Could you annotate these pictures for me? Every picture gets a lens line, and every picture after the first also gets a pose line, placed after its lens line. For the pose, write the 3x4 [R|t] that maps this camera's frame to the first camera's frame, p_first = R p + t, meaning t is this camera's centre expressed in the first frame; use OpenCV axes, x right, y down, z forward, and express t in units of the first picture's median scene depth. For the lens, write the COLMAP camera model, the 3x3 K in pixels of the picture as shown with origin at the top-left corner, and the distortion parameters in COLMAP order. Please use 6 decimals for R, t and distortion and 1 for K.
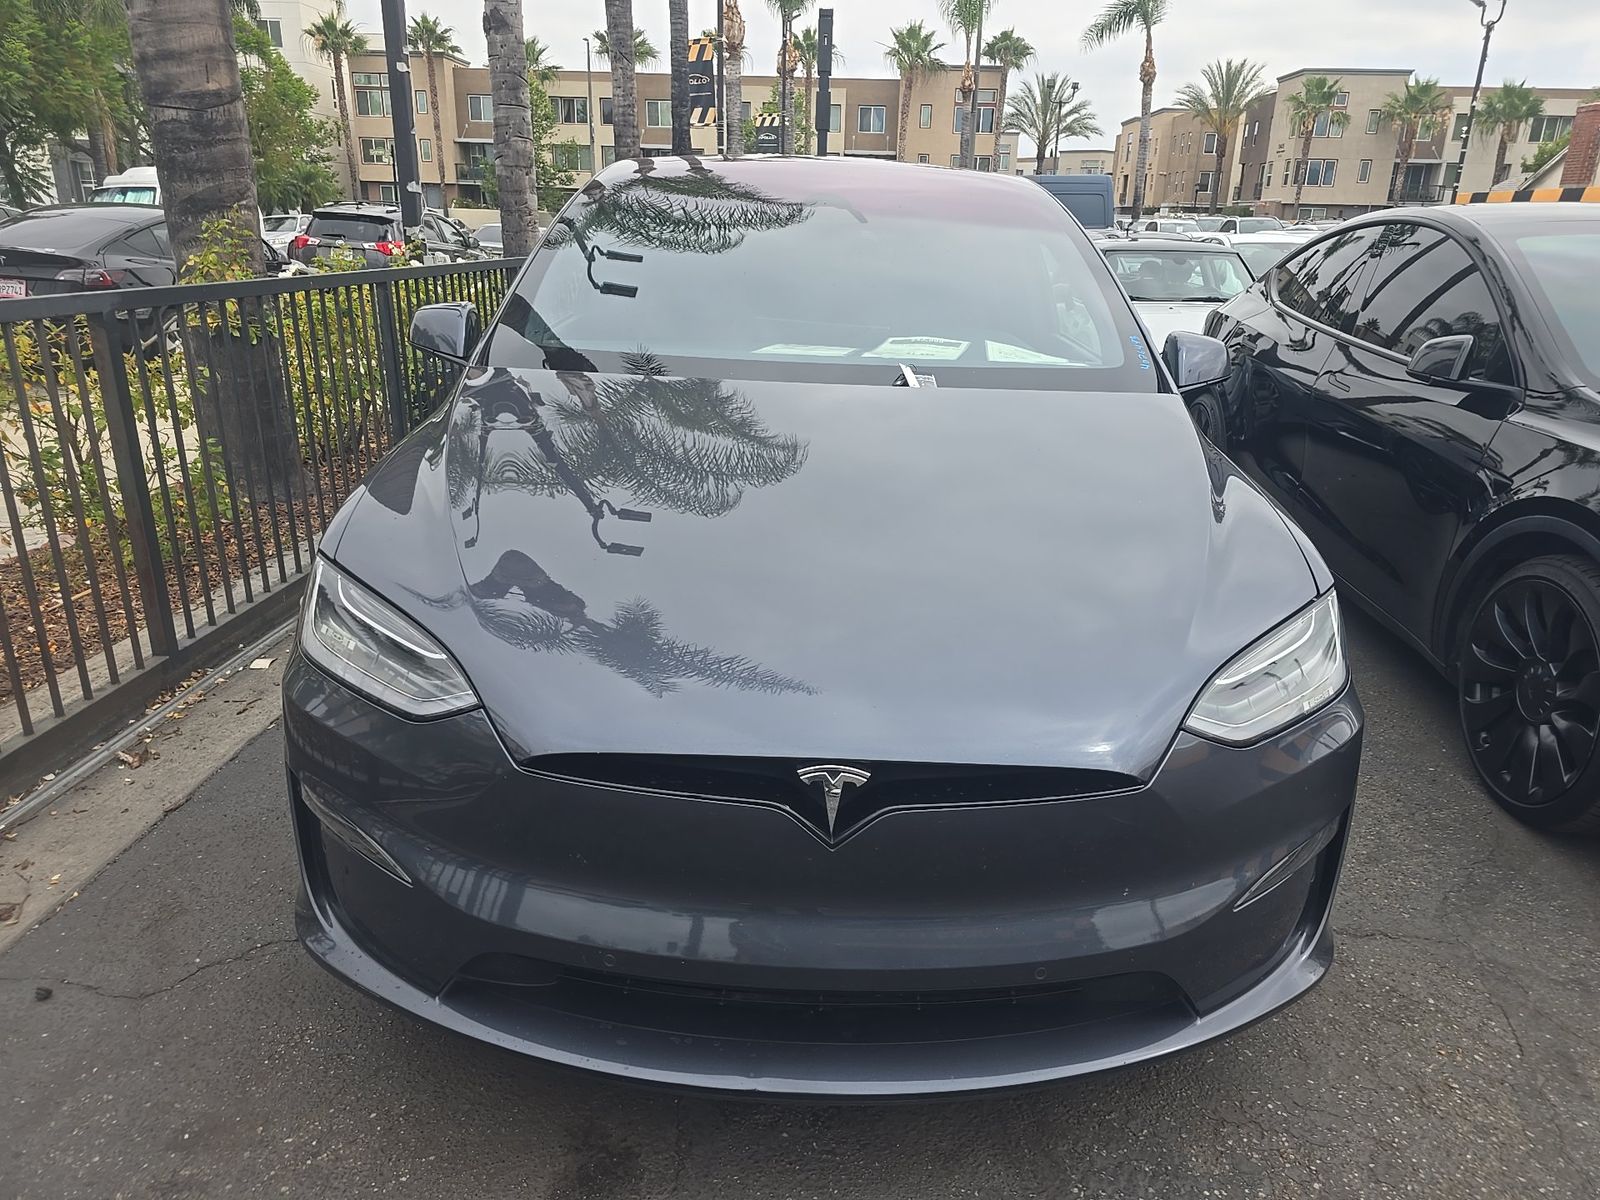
lens RADIAL K [[1095.0, 0, 800.0], [0, 1095.0, 600.0], [0, 0, 1]] dist [0.005054, -0.002649]
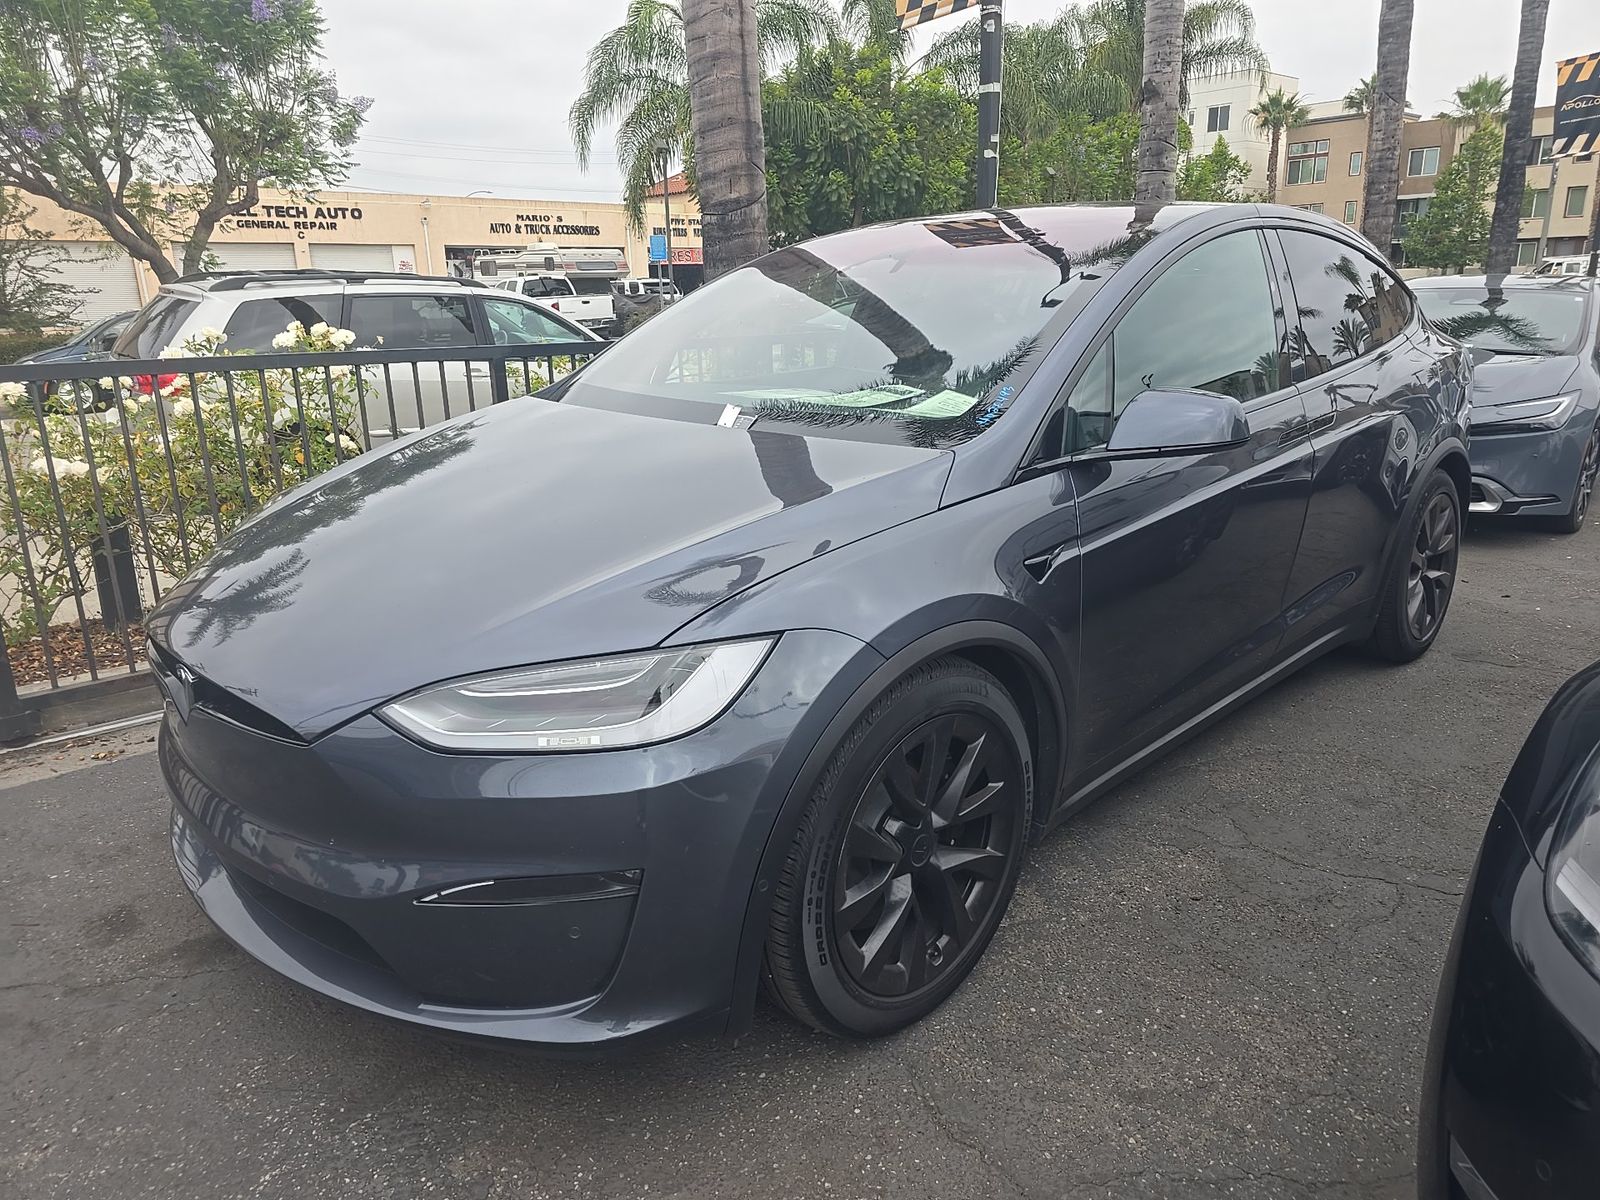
lens RADIAL K [[1095.0, 0, 800.0], [0, 1095.0, 600.0], [0, 0, 1]] dist [0.005054, -0.002649]
pose [[0.698807, 0.152078, -0.698957, 0.193750], [-0.192076, 0.981146, 0.021441, -0.014015], [0.689040, 0.119270, 0.714842, 0.066755]]
